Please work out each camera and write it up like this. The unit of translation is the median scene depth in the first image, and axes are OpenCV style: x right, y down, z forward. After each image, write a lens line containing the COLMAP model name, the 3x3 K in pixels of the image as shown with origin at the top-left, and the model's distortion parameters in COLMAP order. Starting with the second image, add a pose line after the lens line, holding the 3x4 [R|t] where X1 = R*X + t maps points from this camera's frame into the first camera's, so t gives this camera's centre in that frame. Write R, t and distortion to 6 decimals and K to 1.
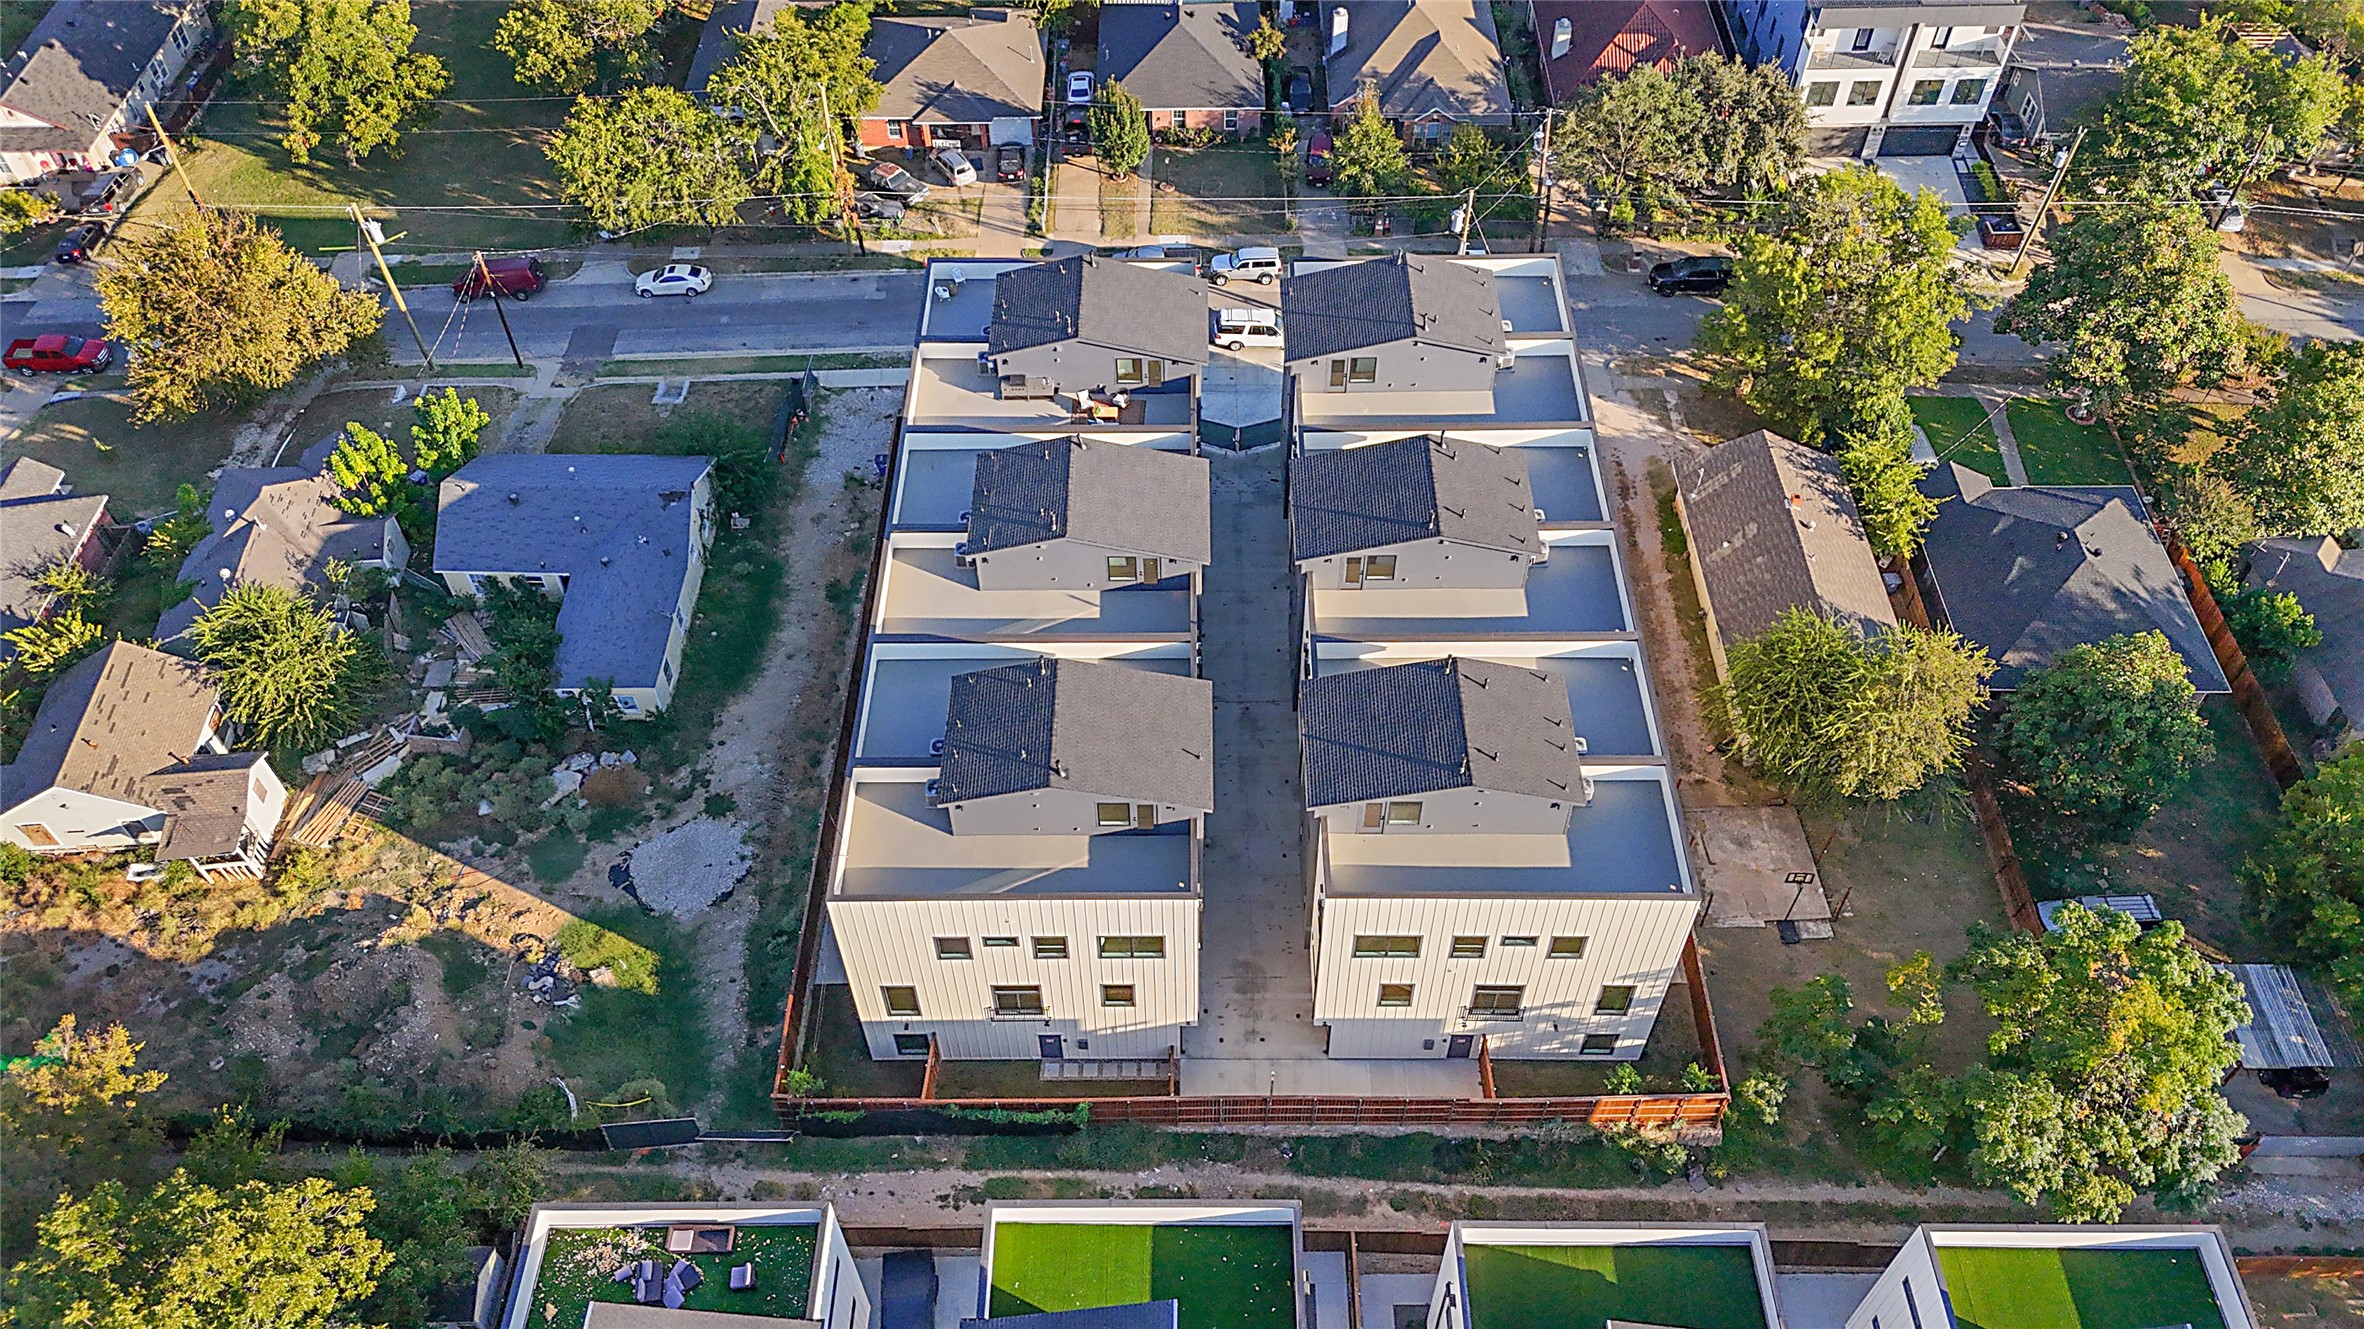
lens RADIAL K [[1741.6, 0, 1187.0], [0, 1741.6, 663.6], [0, 0, 1]] dist [0.076543, -0.076309]
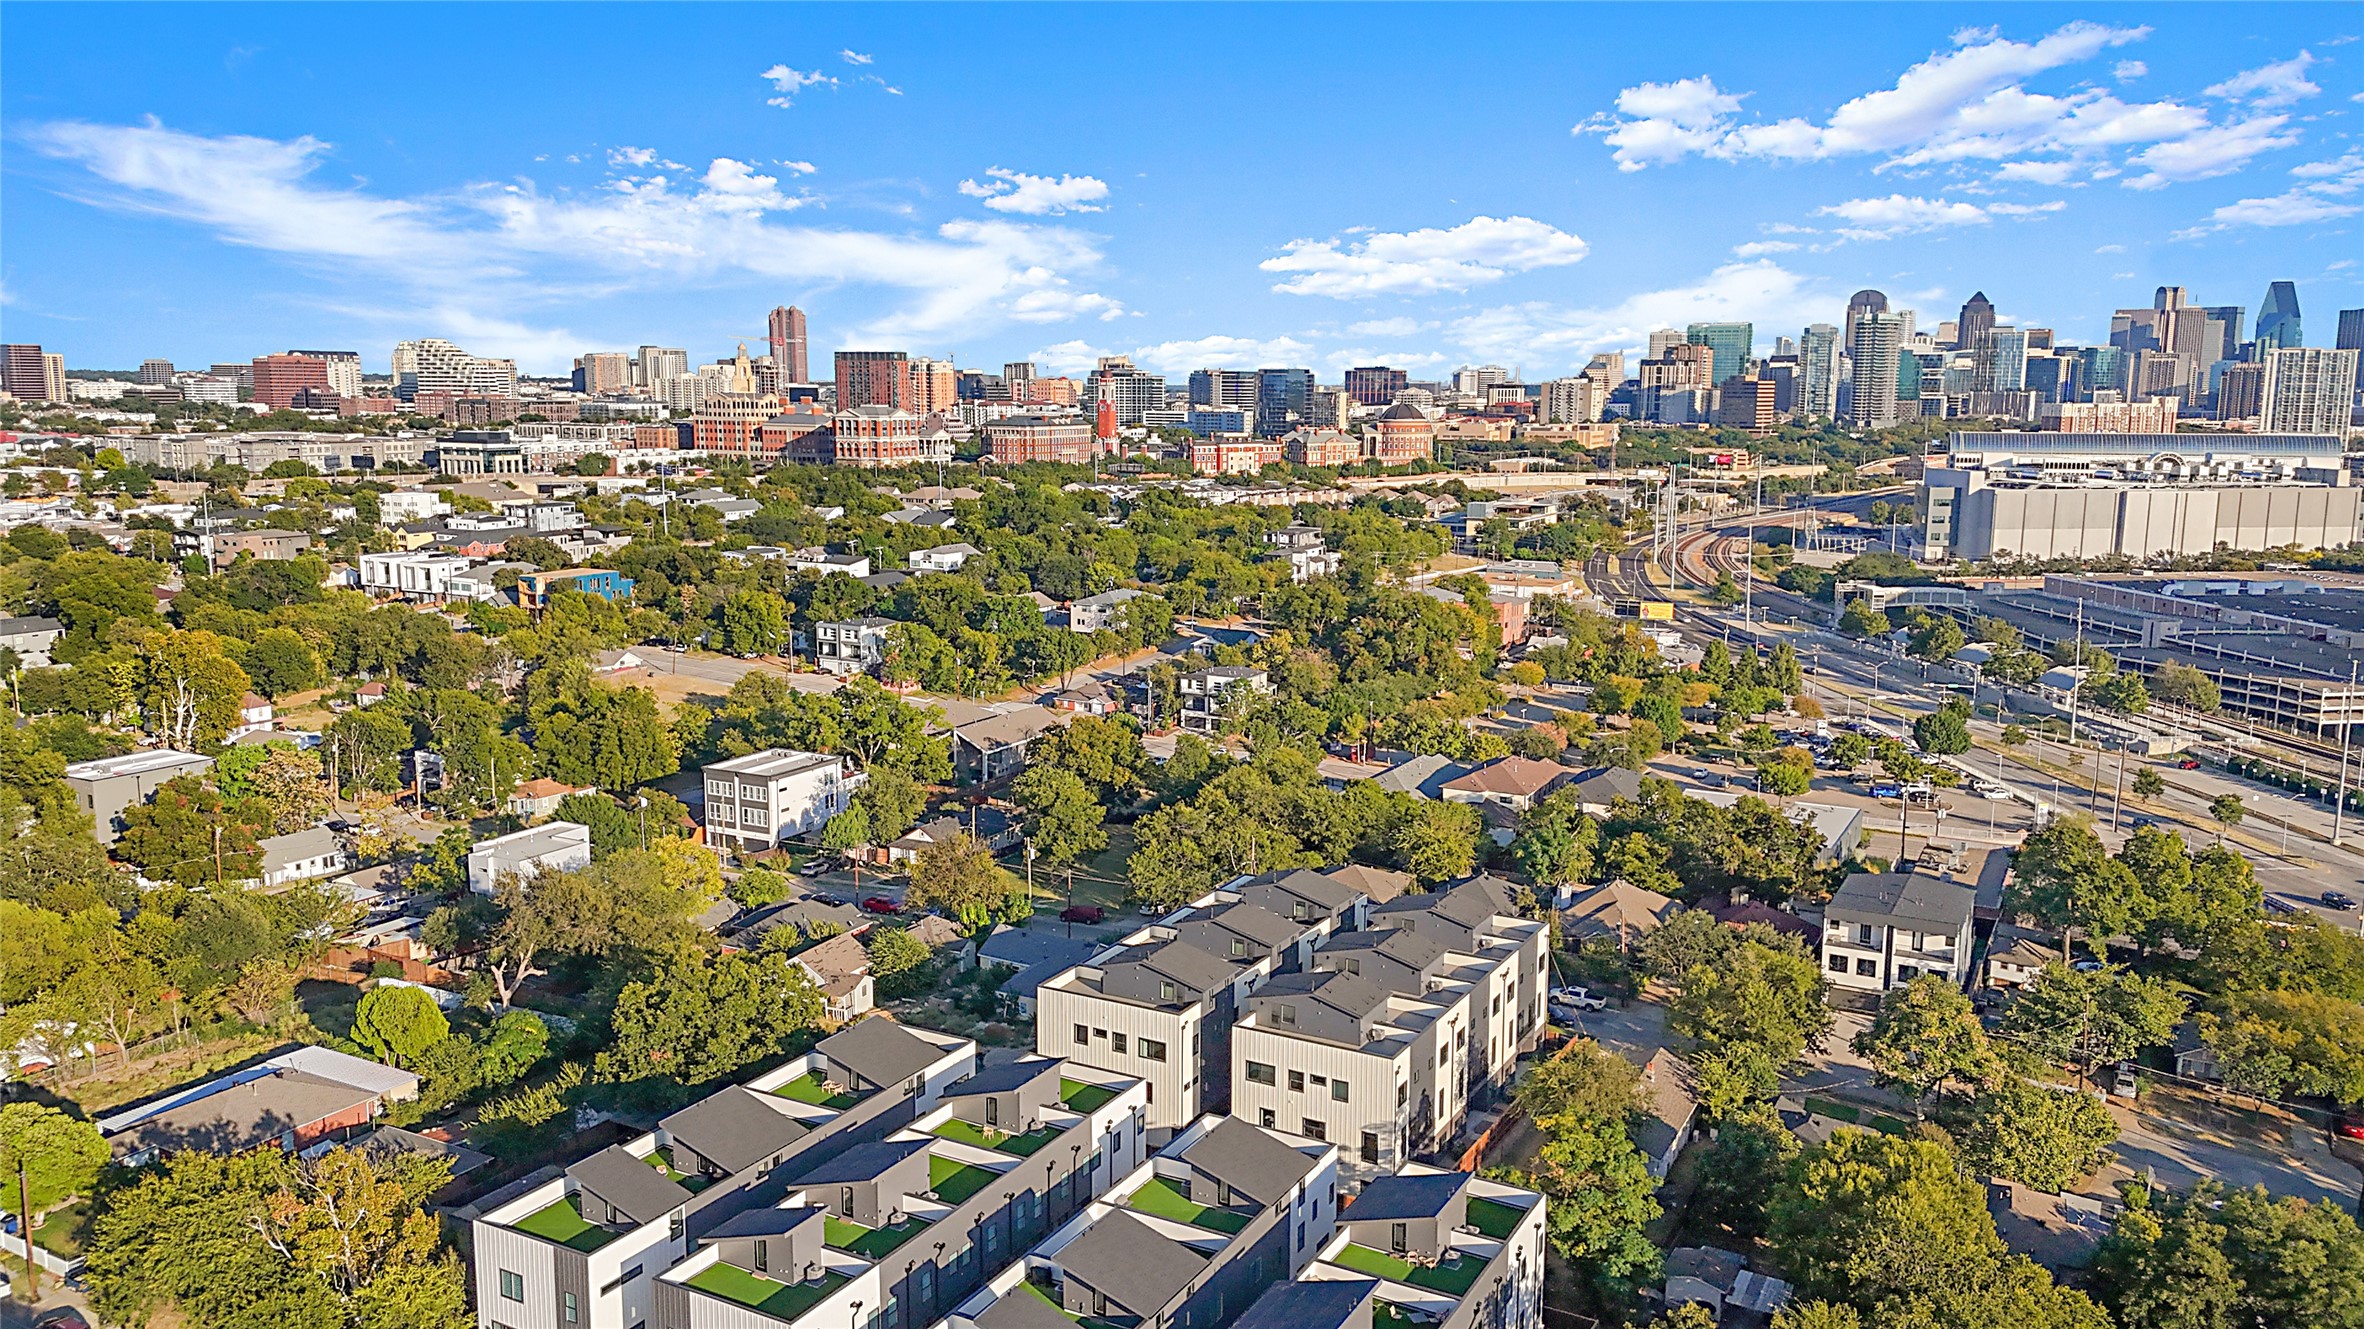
lens RADIAL K [[1744.8, 0, 1182.0], [0, 1744.8, 664.5], [0, 0, 1]] dist [0.093366, -0.100260]
pose [[0.875420, 0.088092, -0.475268, 0.783158], [-0.375174, 0.743793, -0.553188, 0.789758], [0.304770, 0.662580, 0.684181, -0.610760]]
